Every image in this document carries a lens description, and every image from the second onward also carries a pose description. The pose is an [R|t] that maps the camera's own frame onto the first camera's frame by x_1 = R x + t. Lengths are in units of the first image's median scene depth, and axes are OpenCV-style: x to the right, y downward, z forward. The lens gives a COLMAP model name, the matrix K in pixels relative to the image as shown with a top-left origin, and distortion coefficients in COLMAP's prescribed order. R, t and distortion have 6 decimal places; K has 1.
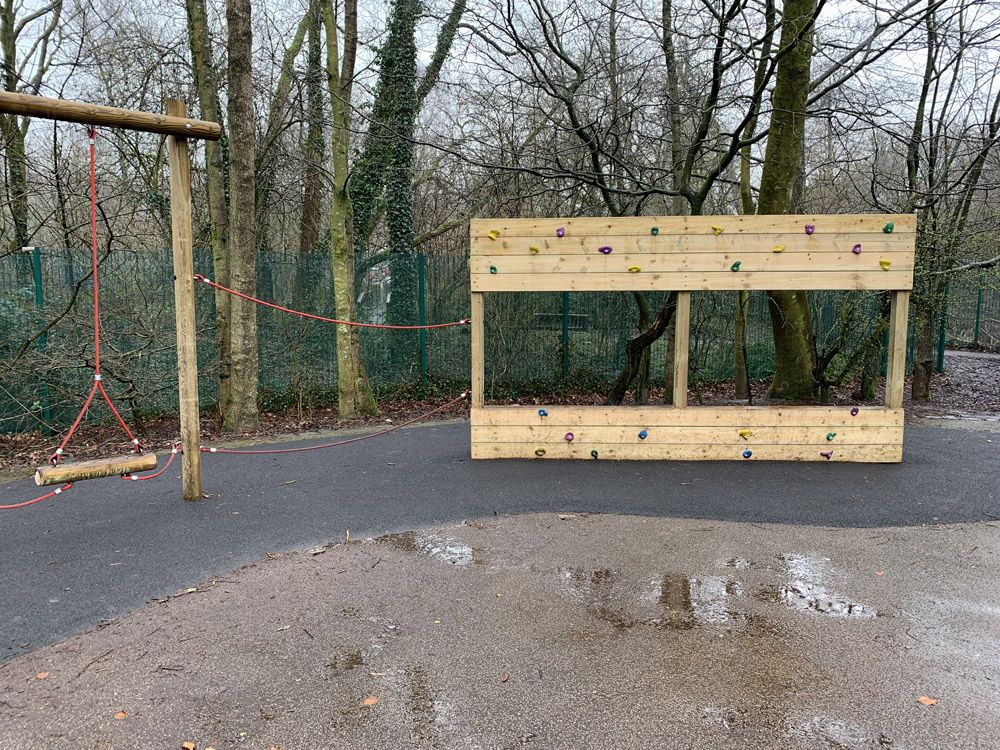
lens RADIAL K [[763.5, 0, 500.9], [0, 763.5, 370.3], [0, 0, 1]] dist [0.094720, -0.200874]
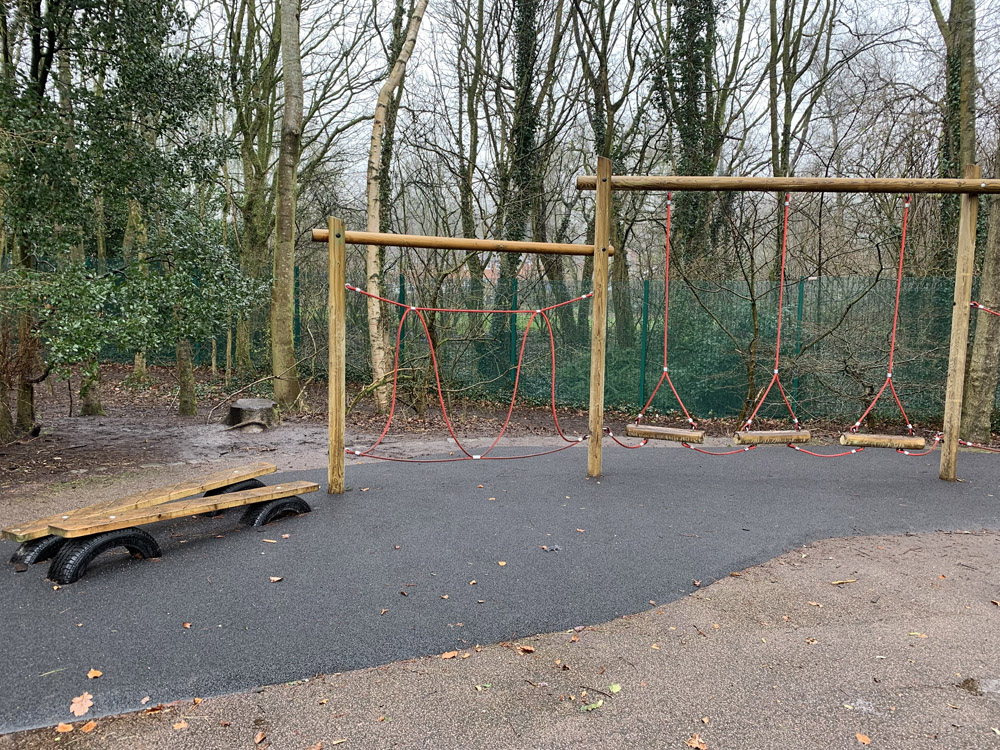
lens RADIAL K [[768.5, 0, 500.0], [0, 768.5, 375.0], [0, 0, 1]] dist [0.006516, -0.002150]
pose [[0.675986, 0.090217, -0.731371, 0.008498], [-0.104927, 0.994149, 0.025651, 0.035679], [0.729406, 0.059401, 0.681497, -0.338523]]
